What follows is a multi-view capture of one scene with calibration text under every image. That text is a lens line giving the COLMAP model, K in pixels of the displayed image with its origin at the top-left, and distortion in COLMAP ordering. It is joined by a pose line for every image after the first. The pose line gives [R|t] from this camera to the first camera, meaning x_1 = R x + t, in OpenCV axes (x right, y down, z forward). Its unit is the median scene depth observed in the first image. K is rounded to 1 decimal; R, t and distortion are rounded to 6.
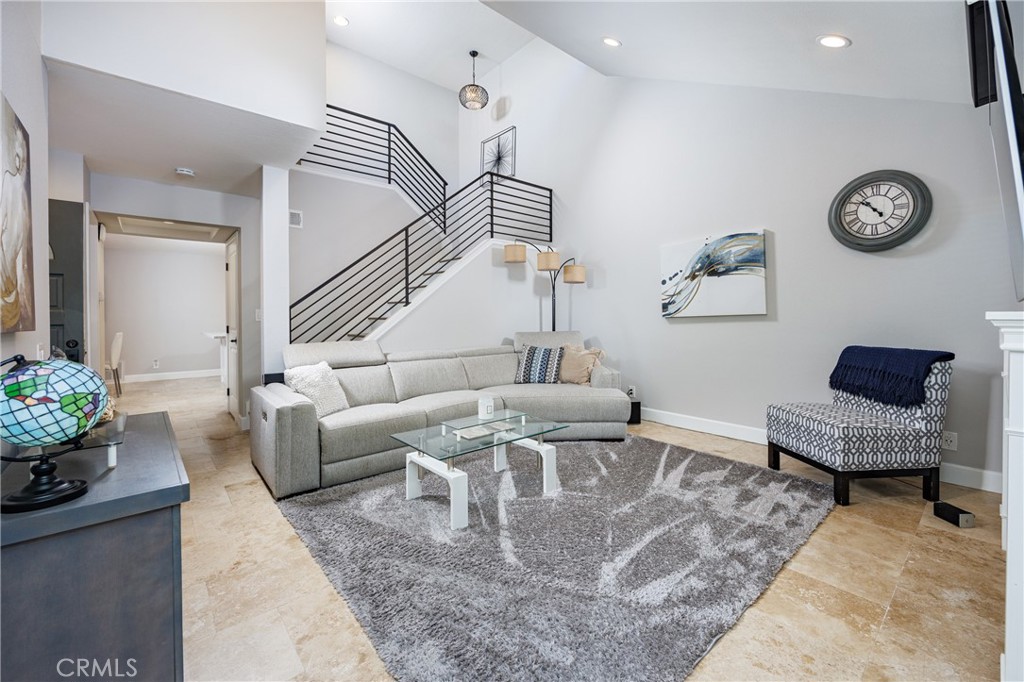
lens RADIAL K [[418.0, 0, 513.8], [0, 418.0, 315.7], [0, 0, 1]] dist [0.000544, 0.000033]
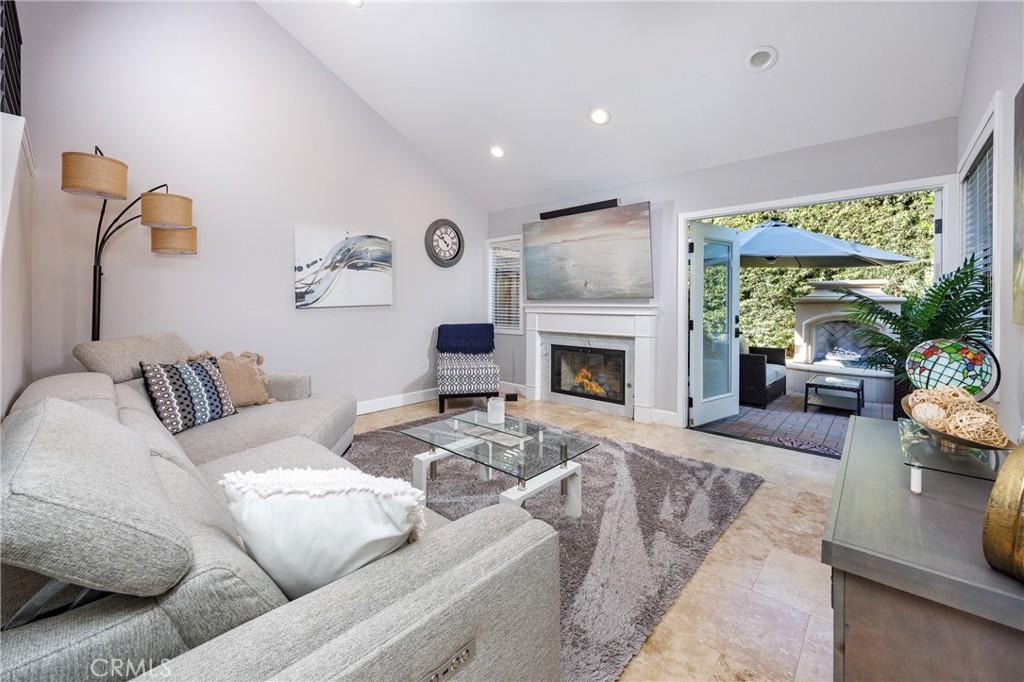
lens RADIAL K [[411.0, 0, 514.0], [0, 411.0, 305.5], [0, 0, 1]] dist [0.000177, -0.000015]
pose [[-0.115103, -0.004905, 0.993341, -0.628328], [0.002921, 0.999982, 0.005276, -0.005129], [-0.993349, 0.003509, -0.115087, 0.709320]]
